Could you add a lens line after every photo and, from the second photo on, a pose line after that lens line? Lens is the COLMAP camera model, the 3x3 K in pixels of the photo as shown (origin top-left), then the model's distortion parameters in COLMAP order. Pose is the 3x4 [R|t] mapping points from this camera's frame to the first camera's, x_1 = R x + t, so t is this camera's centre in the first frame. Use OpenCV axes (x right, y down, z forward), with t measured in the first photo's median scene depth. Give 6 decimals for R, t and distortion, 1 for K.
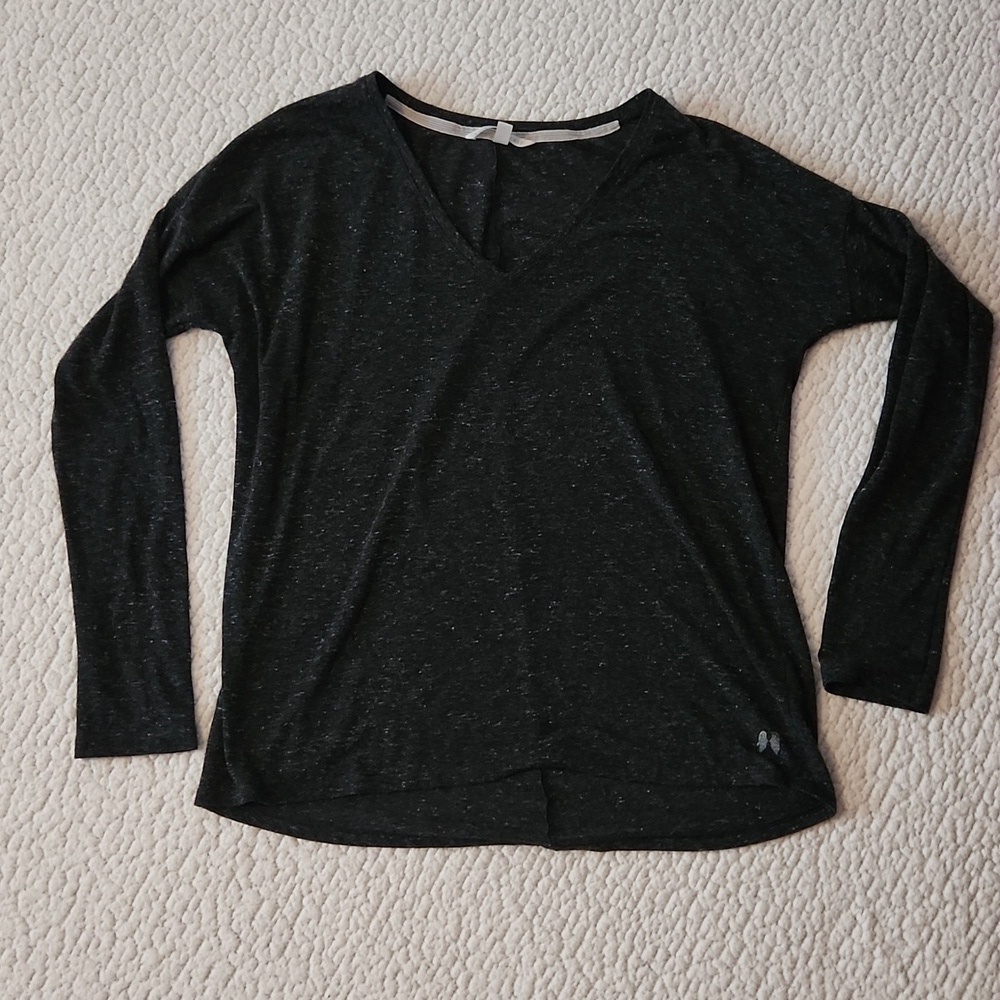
lens RADIAL K [[1445.7, 0, 524.2], [0, 1445.7, 522.3], [0, 0, 1]] dist [0.044082, 0.000000]
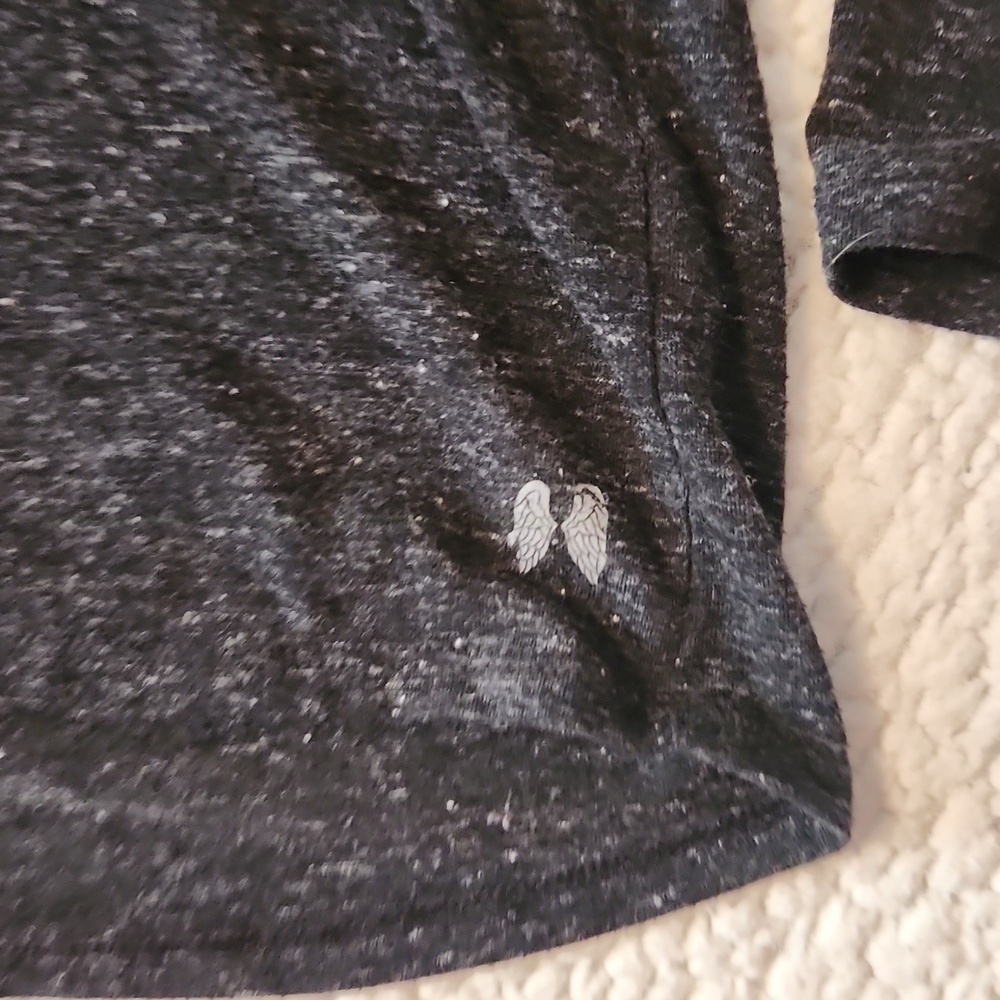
lens RADIAL K [[1445.7, 0, 498.5], [0, 1445.7, 504.3], [0, 0, 1]] dist [0.044082, 0.000000]
pose [[0.999998, 0.000387, -0.001793, 0.159906], [0.000074, 0.968179, 0.250260, 0.093024], [0.001832, -0.250260, 0.968177, 0.788513]]
